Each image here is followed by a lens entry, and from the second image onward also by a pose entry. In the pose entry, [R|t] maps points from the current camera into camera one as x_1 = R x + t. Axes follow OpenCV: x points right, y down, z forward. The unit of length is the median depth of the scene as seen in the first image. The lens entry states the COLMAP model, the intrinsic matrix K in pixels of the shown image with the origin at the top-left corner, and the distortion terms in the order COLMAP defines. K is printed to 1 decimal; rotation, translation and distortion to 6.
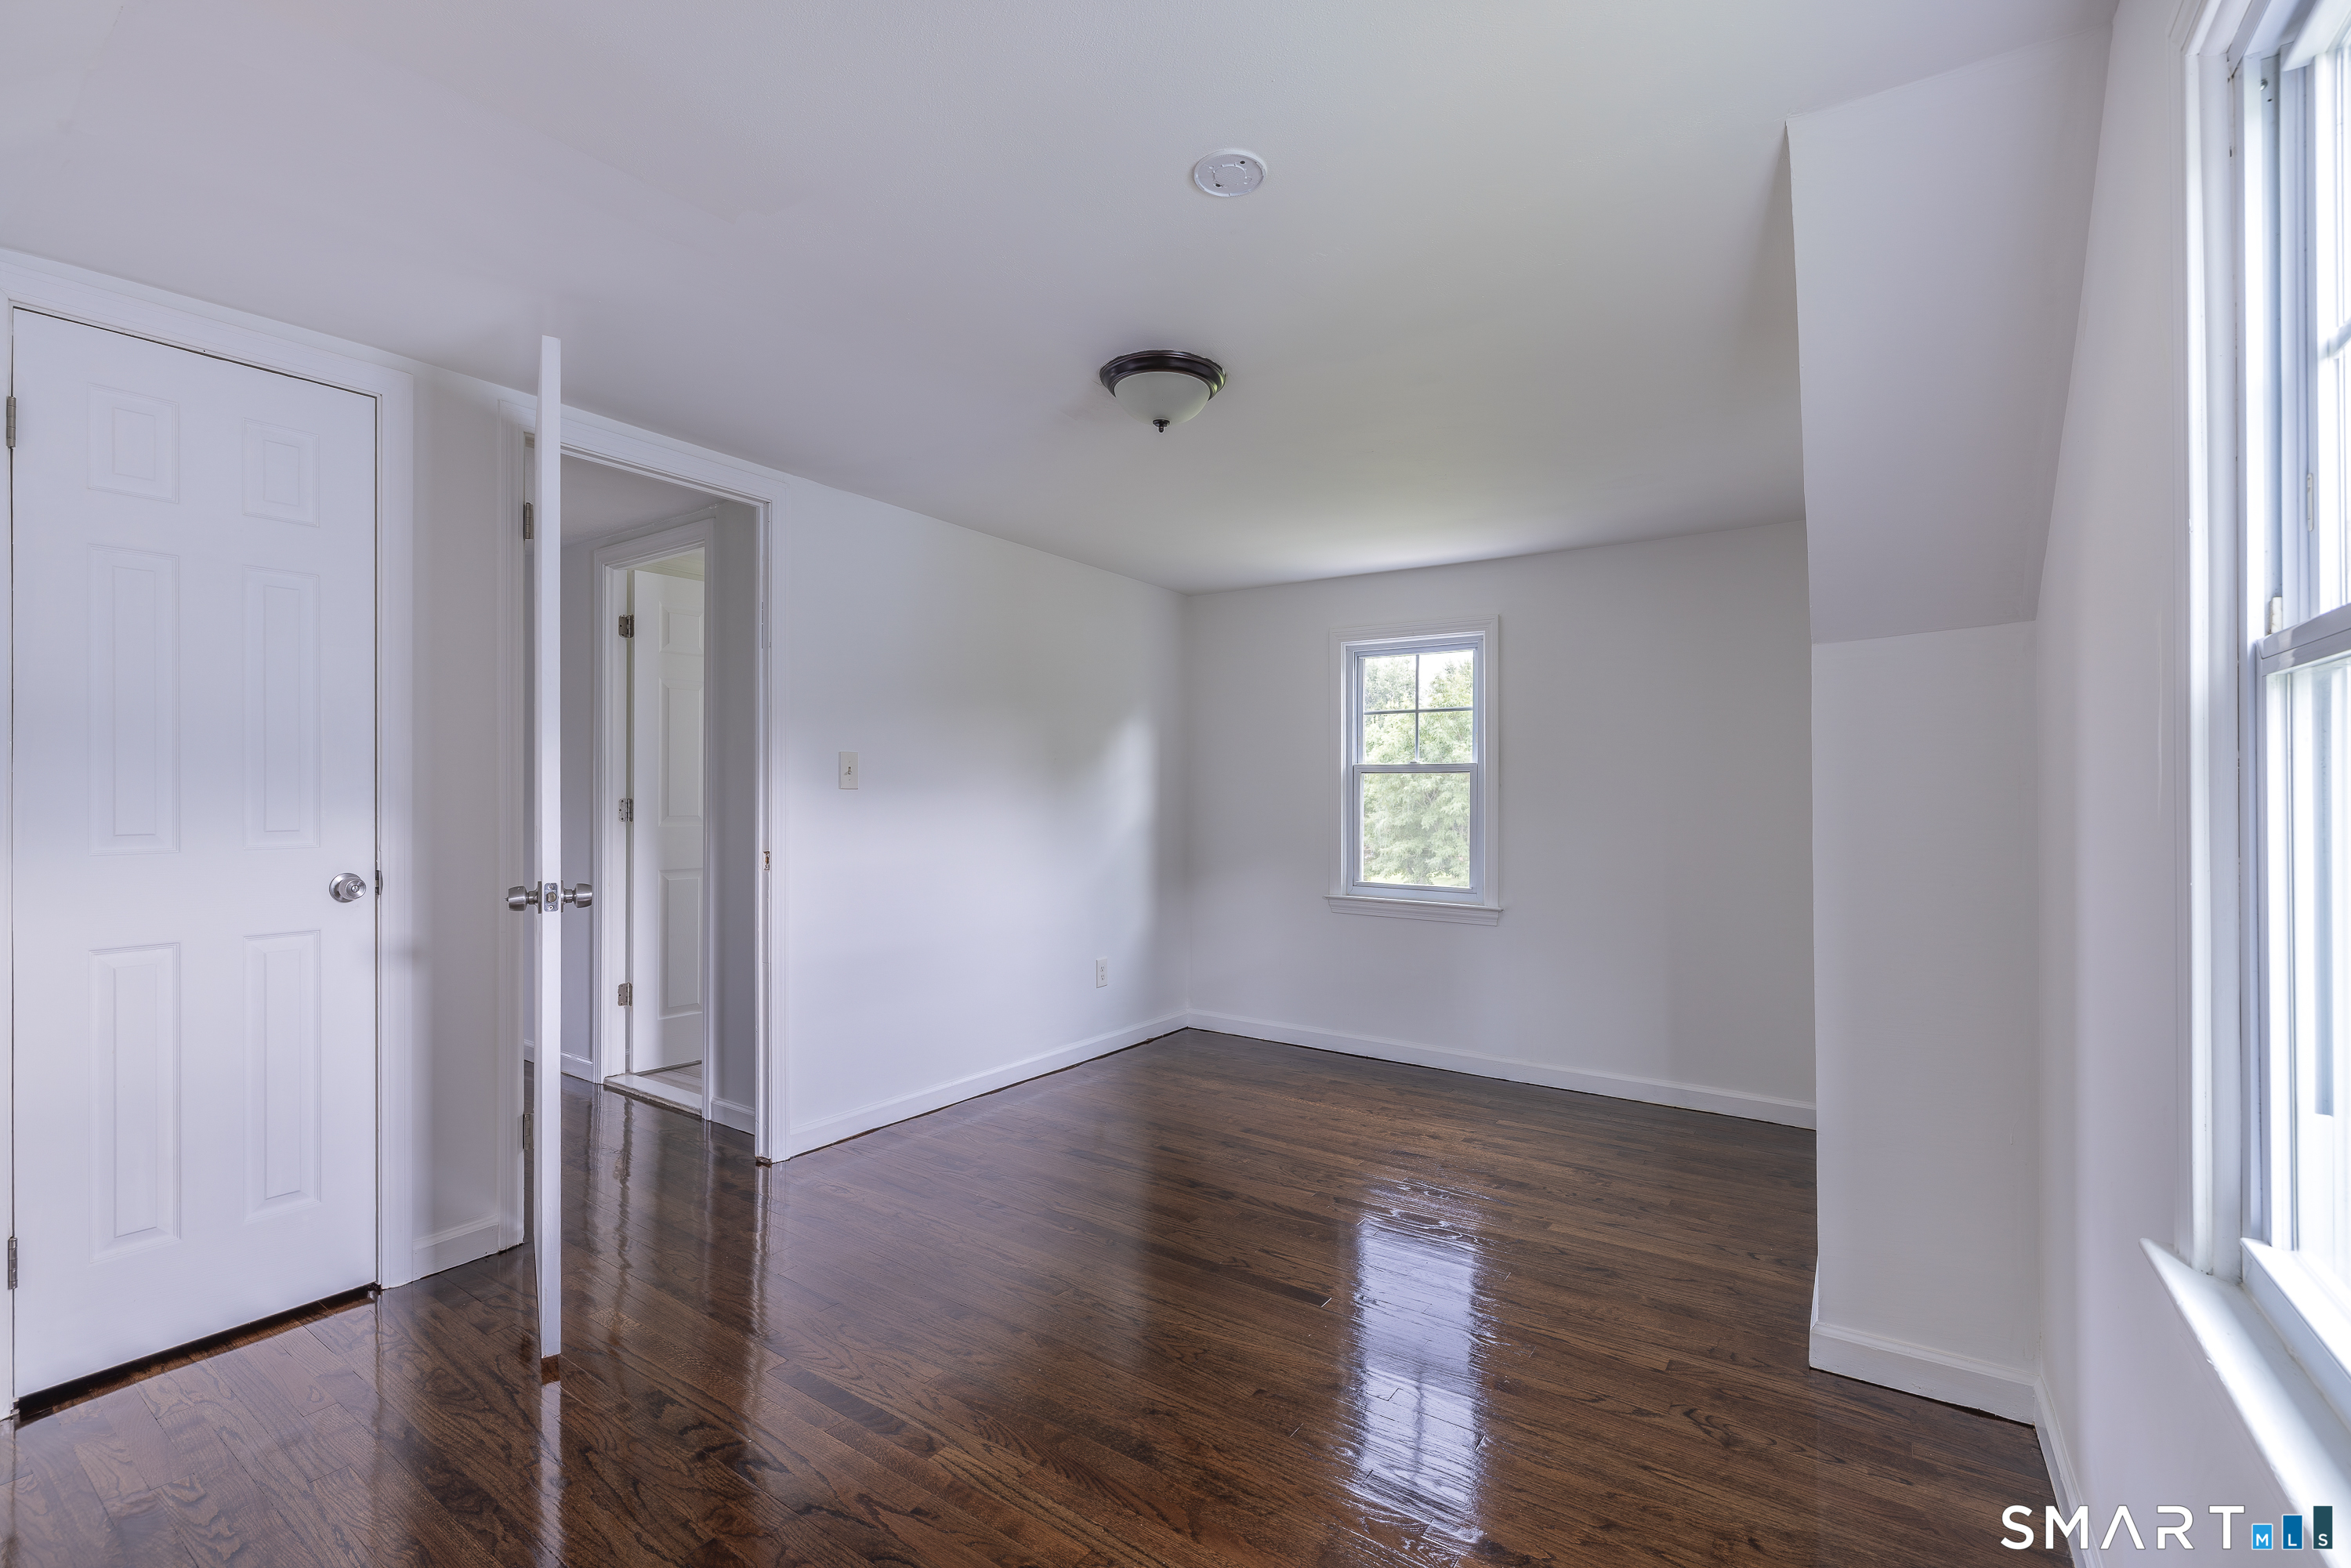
lens RADIAL K [[1101.8, 0, 1260.4], [0, 1101.8, 781.9], [0, 0, 1]] dist [-0.001038, 0.000056]
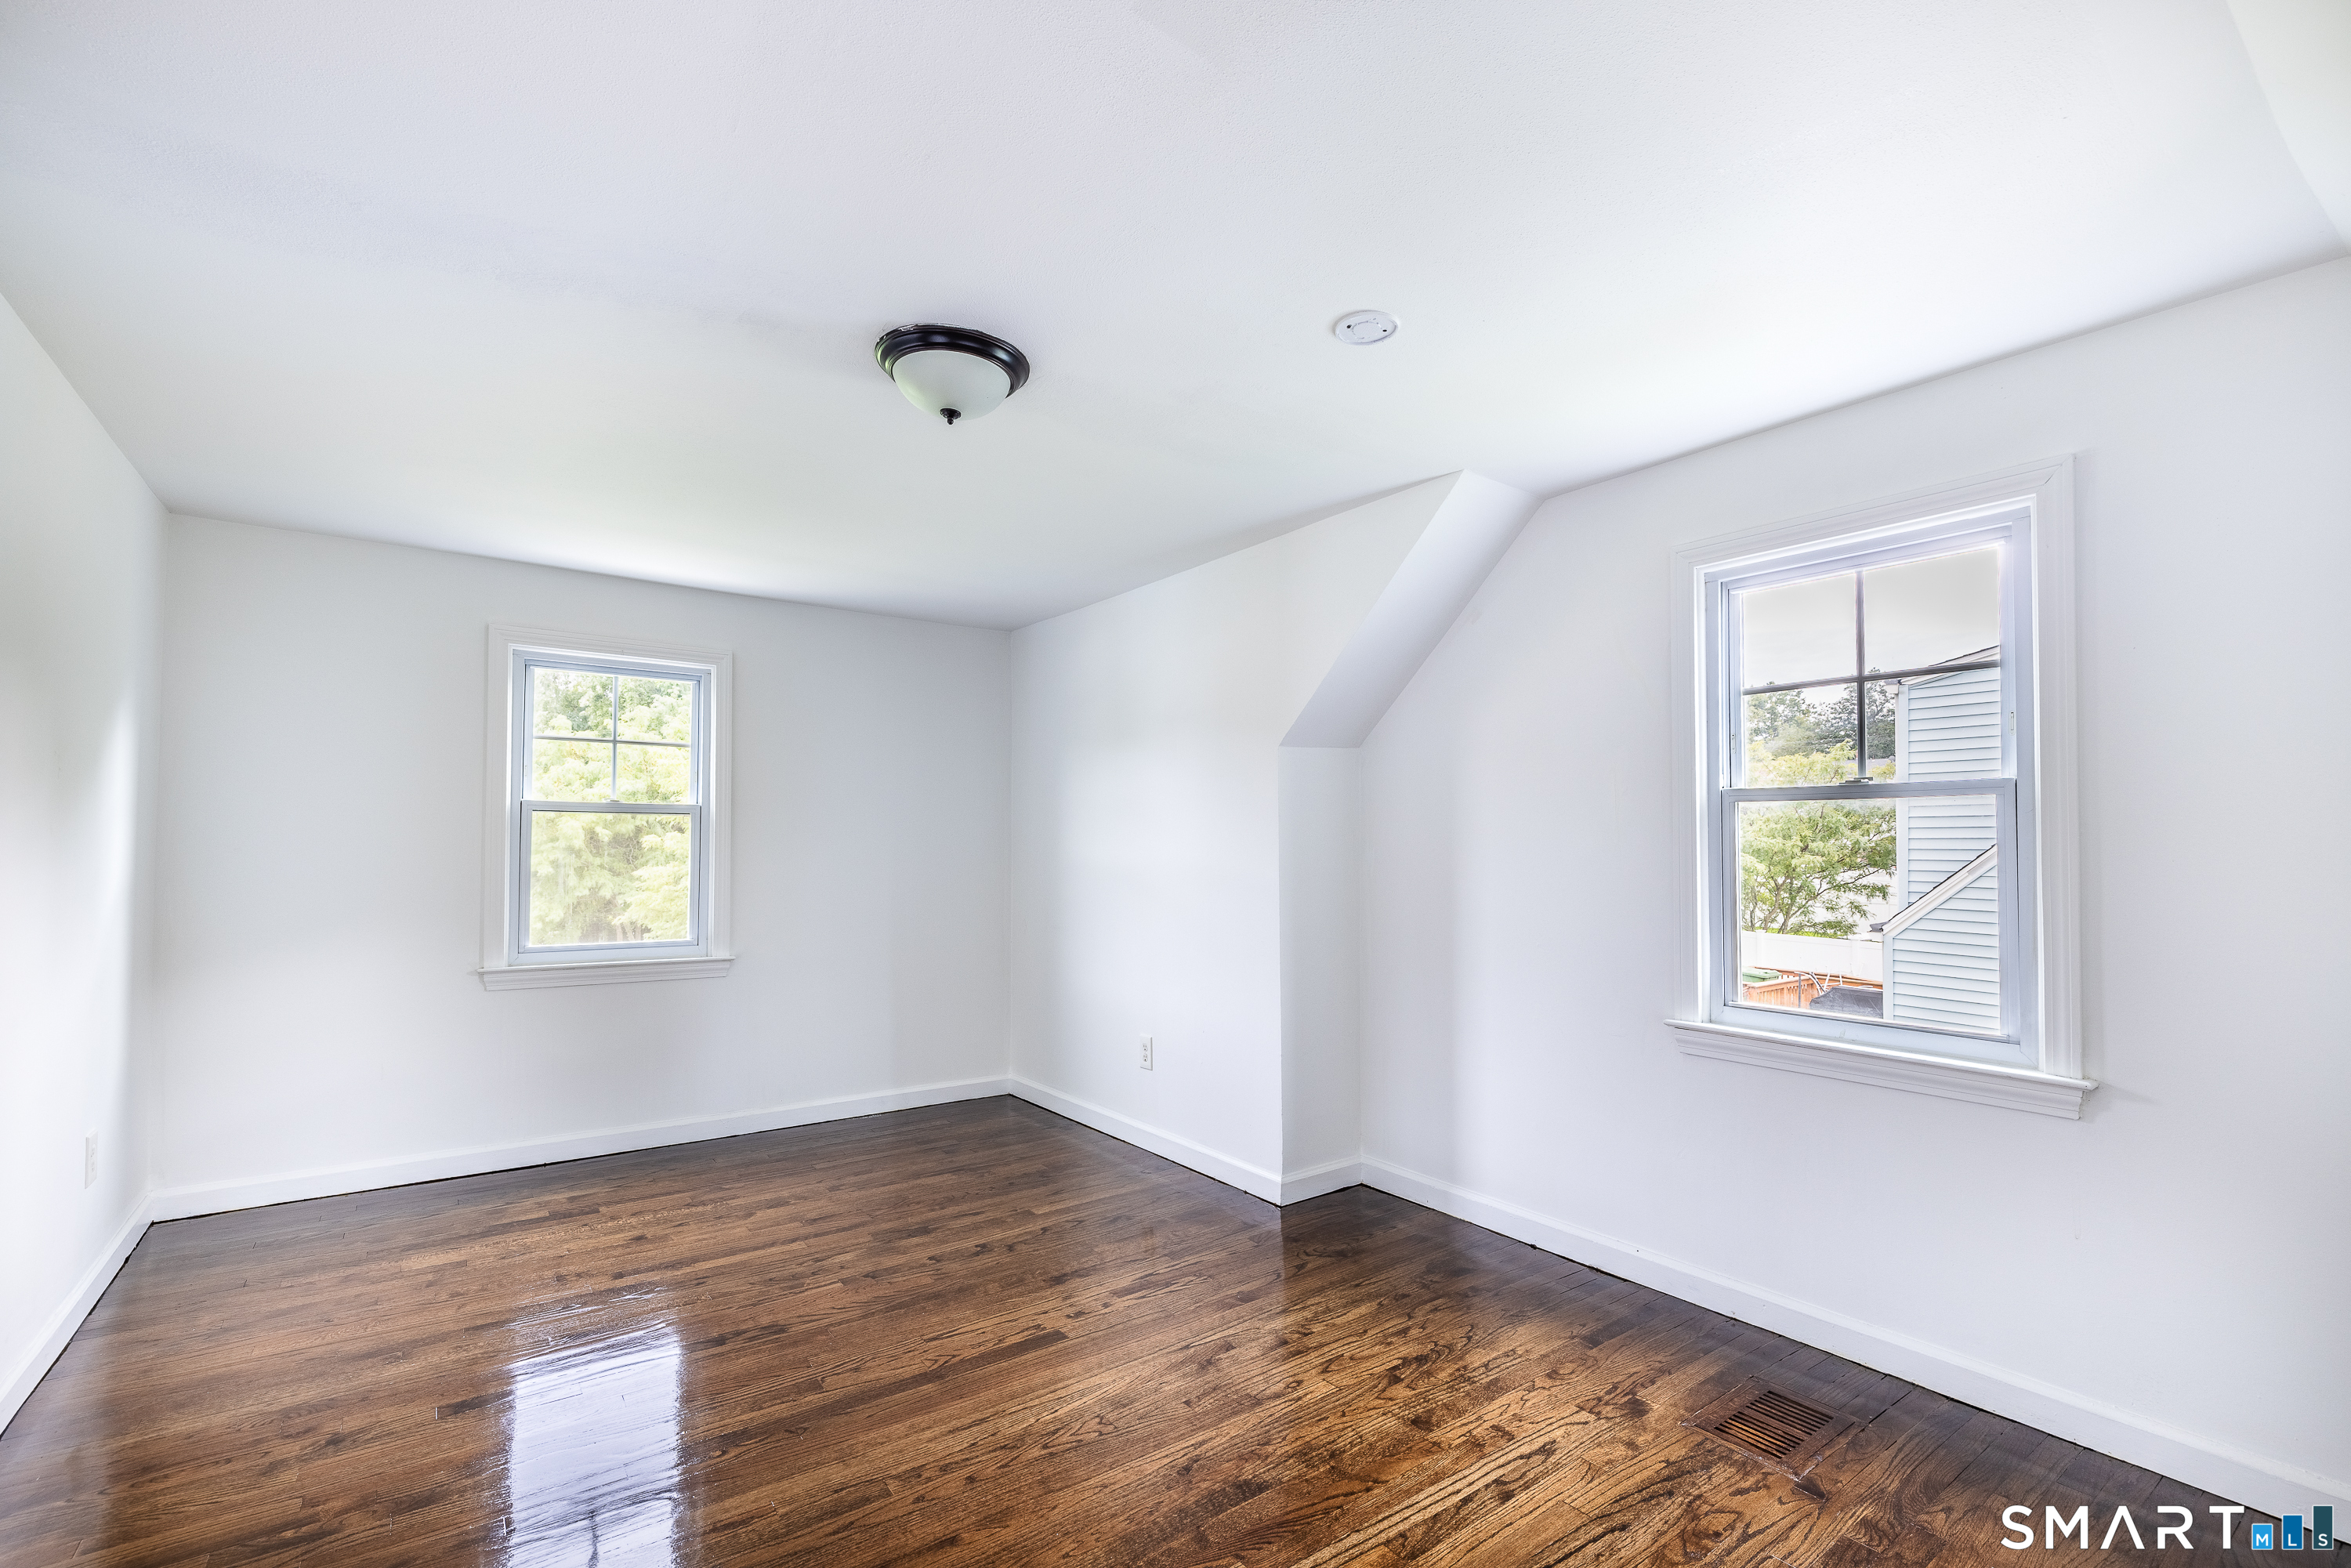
lens RADIAL K [[979.9, 0, 1181.3], [0, 979.9, 808.1], [0, 0, 1]] dist [-0.001960, 0.000019]
pose [[0.341872, 0.031560, 0.939217, -0.565025], [-0.013689, 0.999497, -0.028603, 0.005361], [-0.939647, -0.003078, 0.342132, 0.427314]]
